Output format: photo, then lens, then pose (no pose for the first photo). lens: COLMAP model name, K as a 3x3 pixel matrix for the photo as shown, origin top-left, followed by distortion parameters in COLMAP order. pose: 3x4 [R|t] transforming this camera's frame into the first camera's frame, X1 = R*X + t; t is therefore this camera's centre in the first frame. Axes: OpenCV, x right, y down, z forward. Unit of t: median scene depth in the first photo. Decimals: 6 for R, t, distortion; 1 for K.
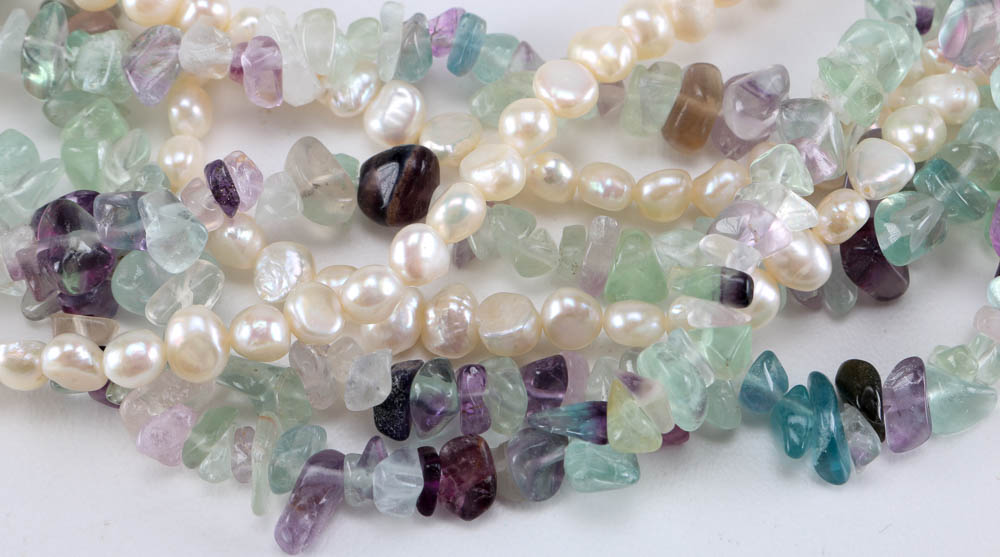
lens RADIAL K [[2577.9, 0, 500.2], [0, 2577.9, 277.6], [0, 0, 1]] dist [-0.018440, 0.000000]
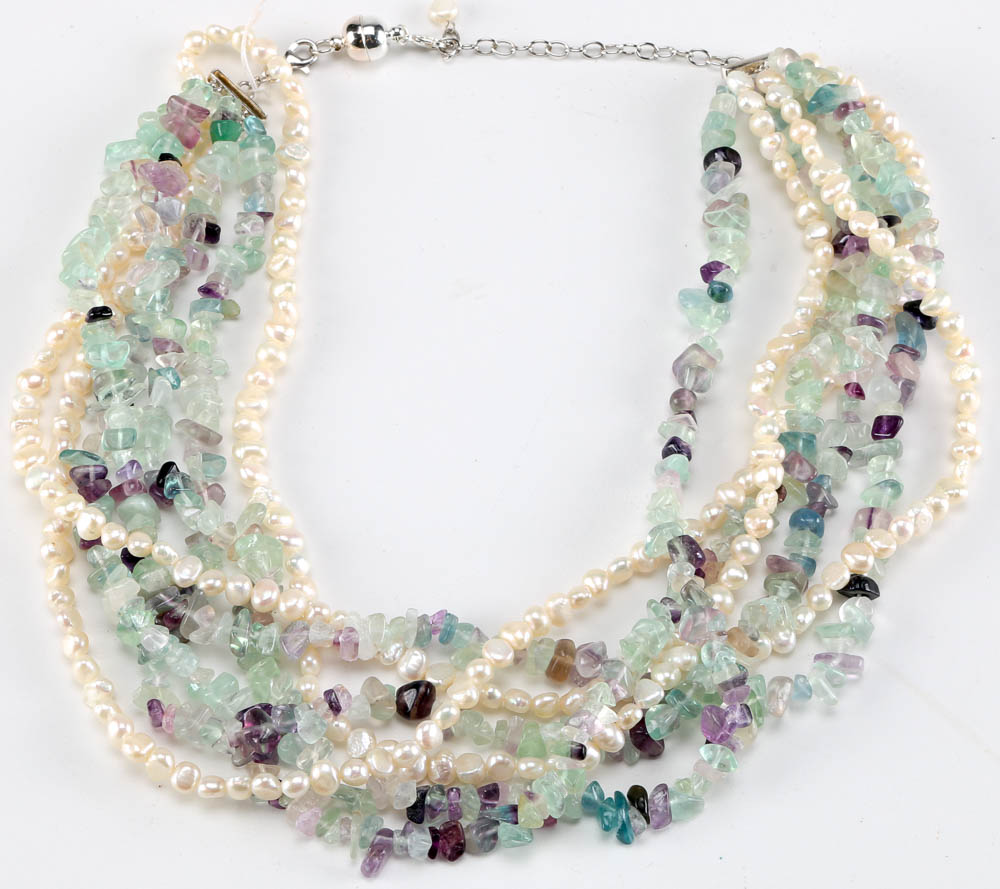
lens RADIAL K [[3054.6, 0, 501.5], [0, 3054.6, 445.1], [0, 0, 1]] dist [-0.092040, 0.000000]
pose [[0.999468, 0.002904, 0.032473, -0.052508], [0.000046, 0.995898, -0.090478, -0.018841], [-0.032603, 0.090431, 0.995369, -1.471032]]
